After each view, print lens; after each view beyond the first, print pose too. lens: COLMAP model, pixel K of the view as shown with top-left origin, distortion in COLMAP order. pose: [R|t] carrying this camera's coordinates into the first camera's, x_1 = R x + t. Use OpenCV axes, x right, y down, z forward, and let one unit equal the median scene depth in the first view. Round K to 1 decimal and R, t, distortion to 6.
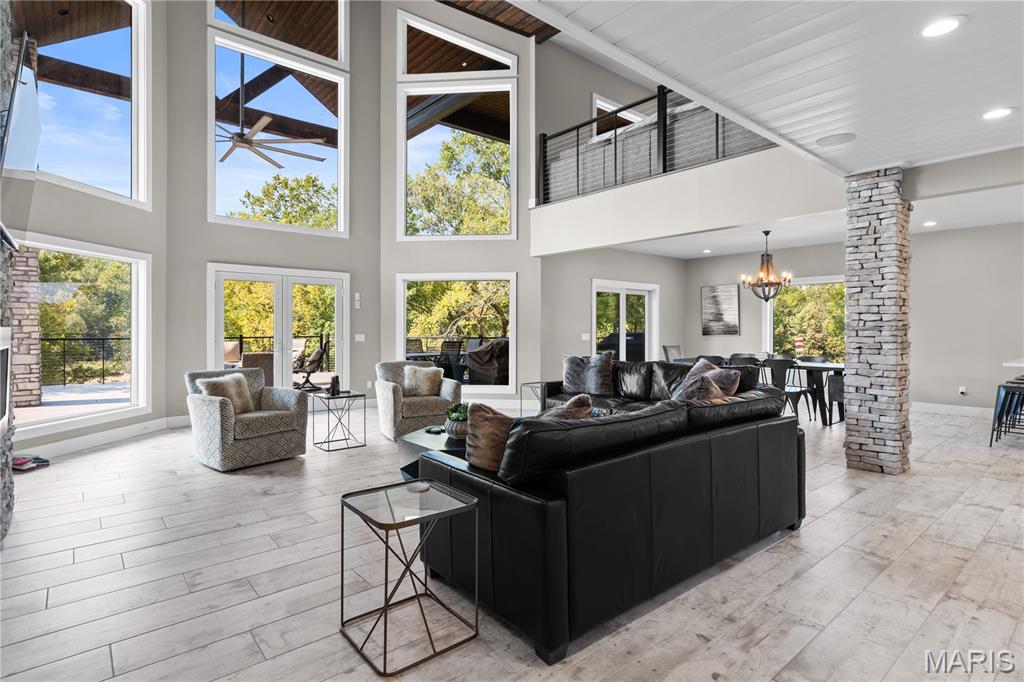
lens RADIAL K [[523.7, 0, 504.9], [0, 523.7, 329.5], [0, 0, 1]] dist [-0.000935, -0.000300]
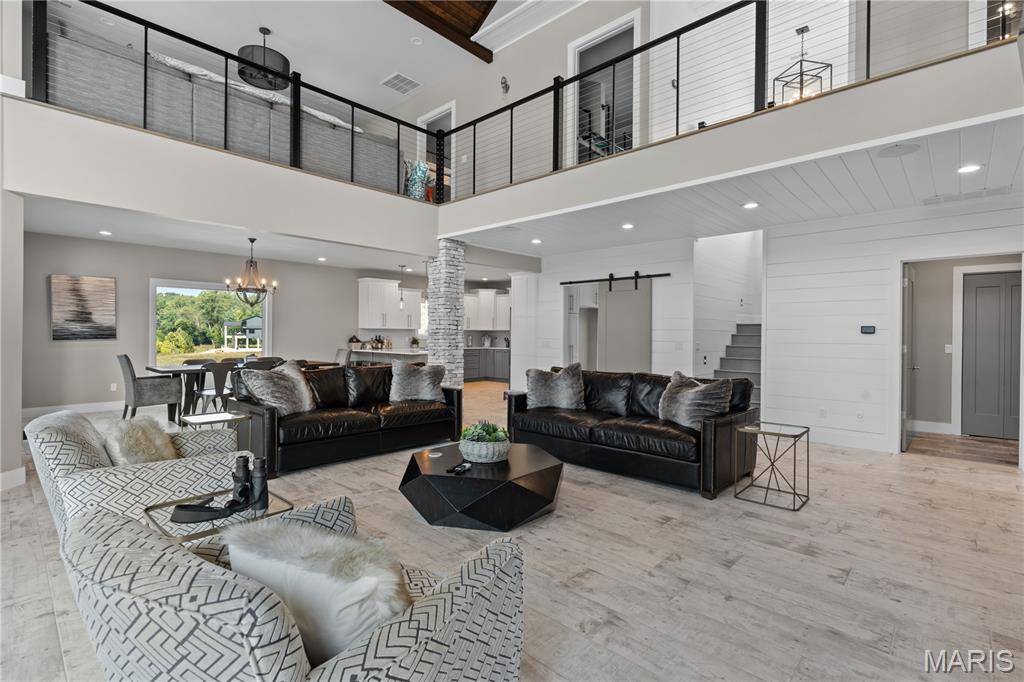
lens RADIAL K [[471.7, 0, 512.0], [0, 471.7, 341.0], [0, 0, 1]] dist [0.001088, 0.000106]
pose [[-0.124518, -0.016993, 0.992072, -0.950089], [-0.006260, 0.999847, 0.016340, -0.007289], [-0.992198, -0.004176, -0.124605, 1.164244]]
